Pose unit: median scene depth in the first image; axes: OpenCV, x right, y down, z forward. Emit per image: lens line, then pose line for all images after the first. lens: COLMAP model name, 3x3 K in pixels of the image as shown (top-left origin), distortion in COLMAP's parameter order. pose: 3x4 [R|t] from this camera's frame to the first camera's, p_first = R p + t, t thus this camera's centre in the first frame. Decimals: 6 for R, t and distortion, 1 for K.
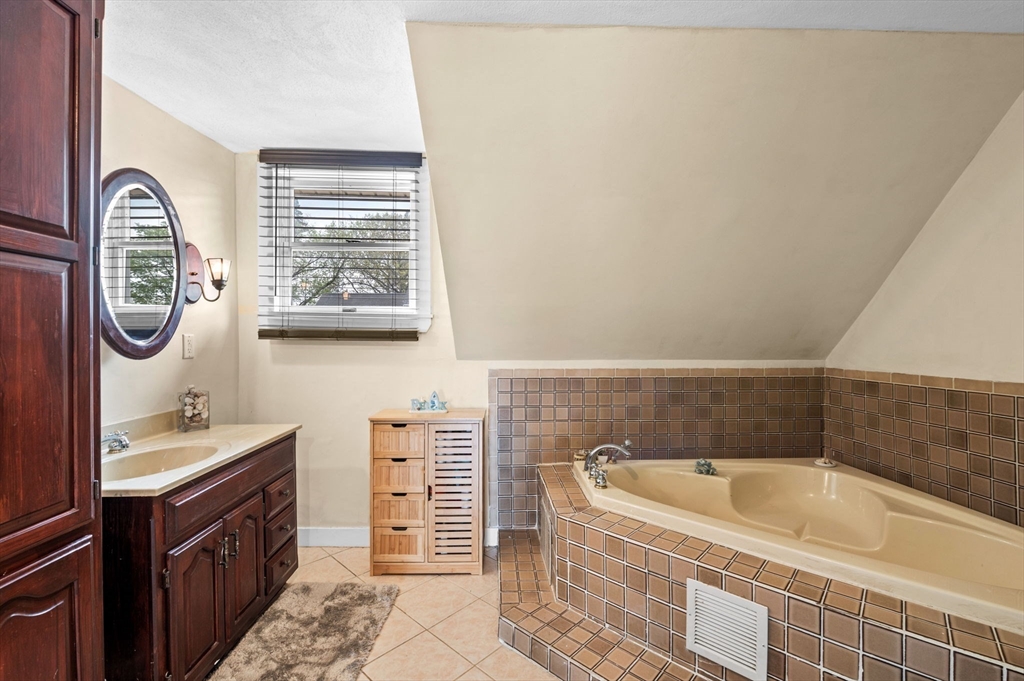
lens RADIAL K [[435.2, 0, 512.8], [0, 435.2, 339.2], [0, 0, 1]] dist [-0.012578, 0.000188]
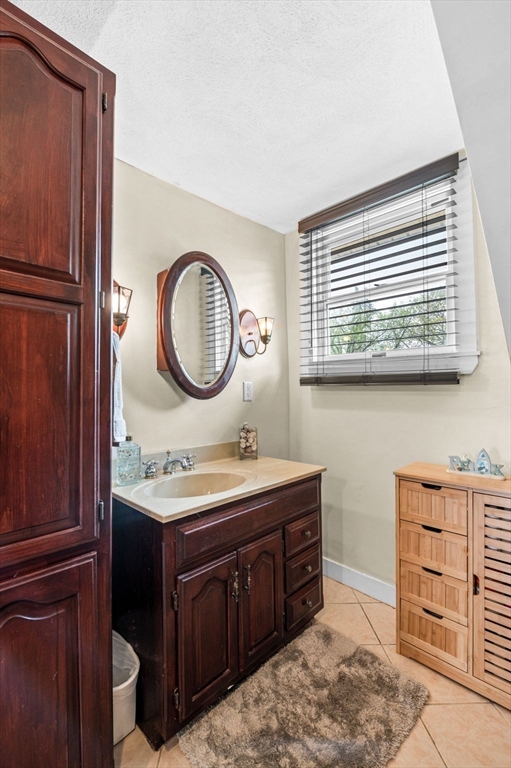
lens RADIAL K [[326.4, 0, 252.6], [0, 326.4, 388.5], [0, 0, 1]] dist [-0.012578, 0.000188]
pose [[0.685965, -0.015659, -0.727466, -0.050077], [0.001366, 0.999794, -0.020233, 0.028565], [0.727633, 0.012885, 0.685846, 0.372704]]
